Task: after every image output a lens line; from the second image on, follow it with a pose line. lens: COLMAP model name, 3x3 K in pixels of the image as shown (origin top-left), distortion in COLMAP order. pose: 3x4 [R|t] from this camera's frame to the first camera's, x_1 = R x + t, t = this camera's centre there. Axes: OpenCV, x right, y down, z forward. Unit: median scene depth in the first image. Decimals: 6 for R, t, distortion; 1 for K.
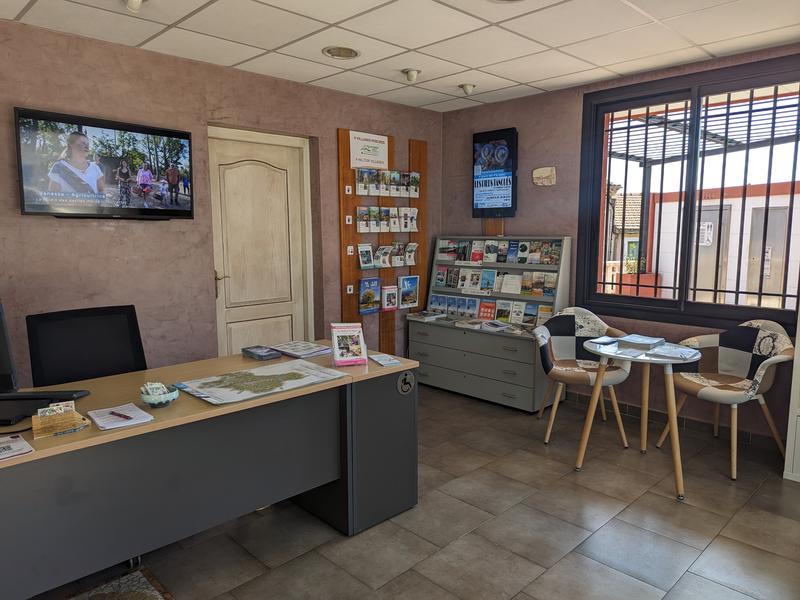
lens RADIAL K [[564.7, 0, 403.2], [0, 564.7, 299.8], [0, 0, 1]] dist [0.011613, -0.003854]
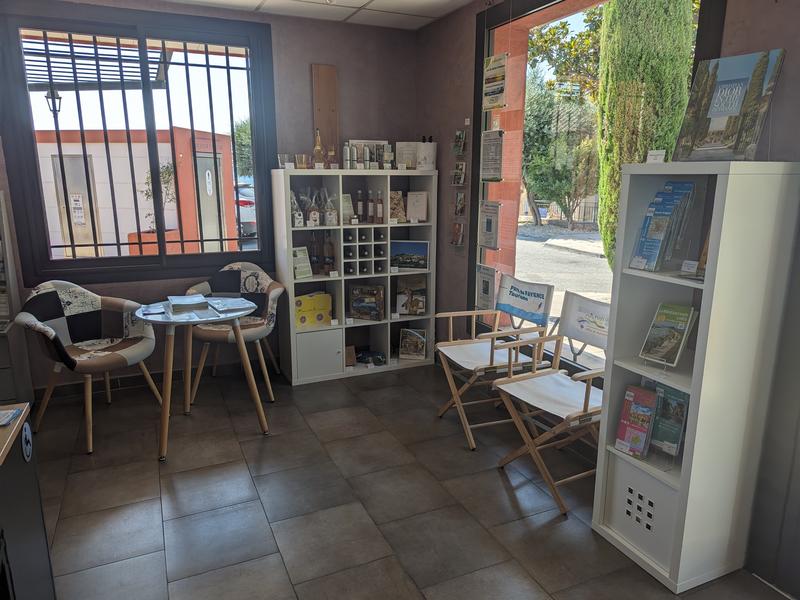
lens RADIAL K [[564.7, 0, 403.0], [0, 564.7, 302.2], [0, 0, 1]] dist [0.011613, -0.003854]
pose [[0.331391, -0.203149, 0.921363, -0.303963], [0.114069, 0.978008, 0.174611, -0.045348], [-0.936573, 0.047235, 0.347276, 0.306664]]
